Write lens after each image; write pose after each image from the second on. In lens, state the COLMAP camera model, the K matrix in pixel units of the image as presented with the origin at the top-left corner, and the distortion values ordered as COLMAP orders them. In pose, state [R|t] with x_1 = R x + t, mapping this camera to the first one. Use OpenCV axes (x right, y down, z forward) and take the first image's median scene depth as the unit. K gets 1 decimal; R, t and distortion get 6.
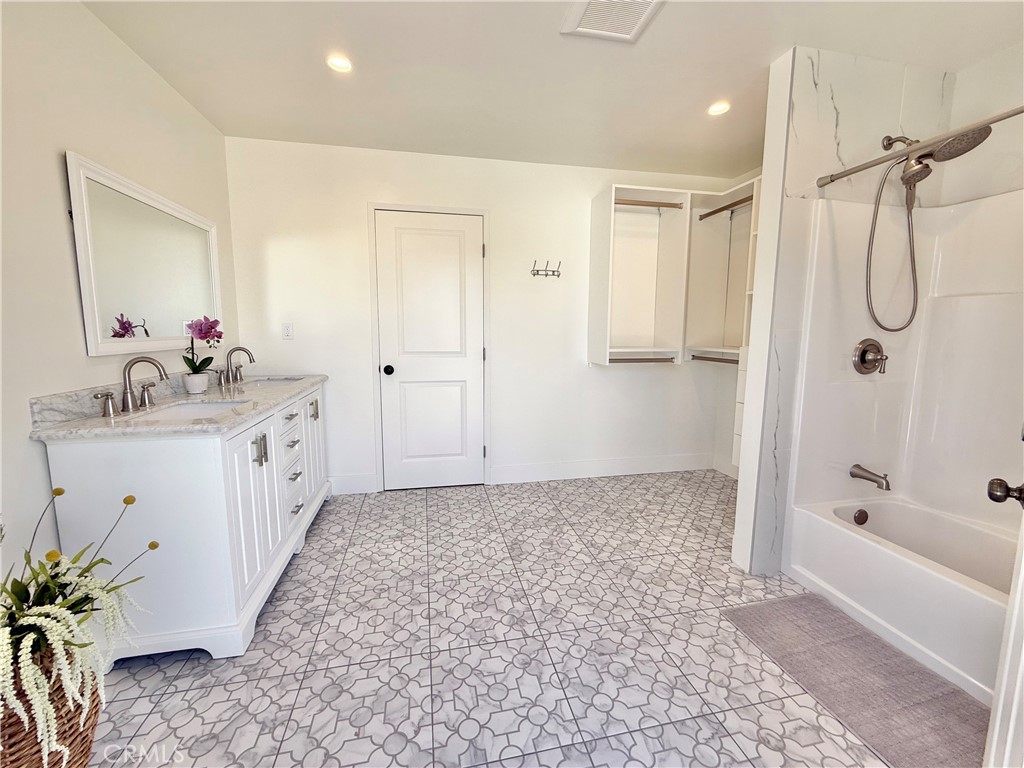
lens RADIAL K [[408.9, 0, 509.4], [0, 408.9, 384.9], [0, 0, 1]] dist [0.000969, -0.000159]
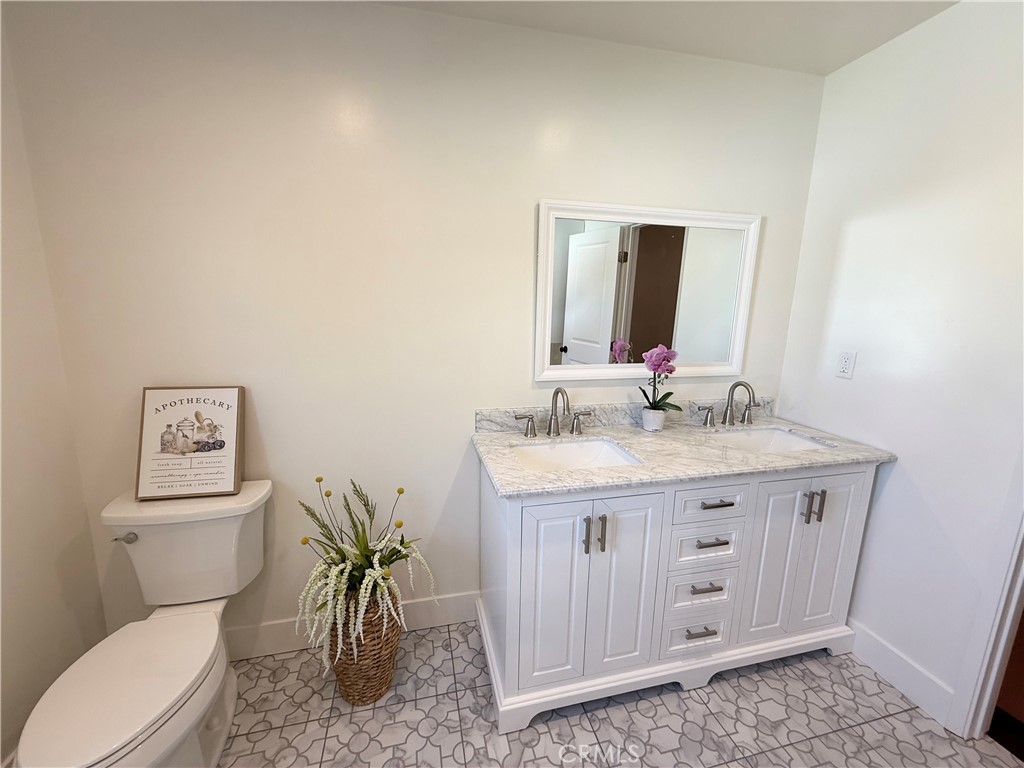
lens RADIAL K [[408.9, 0, 509.4], [0, 408.9, 384.9], [0, 0, 1]] dist [0.000969, -0.000159]
pose [[0.031720, 0.190033, -0.981265, 0.064349], [-0.149228, 0.971655, 0.183348, -0.189396], [0.988294, 0.140616, 0.059180, 0.642766]]
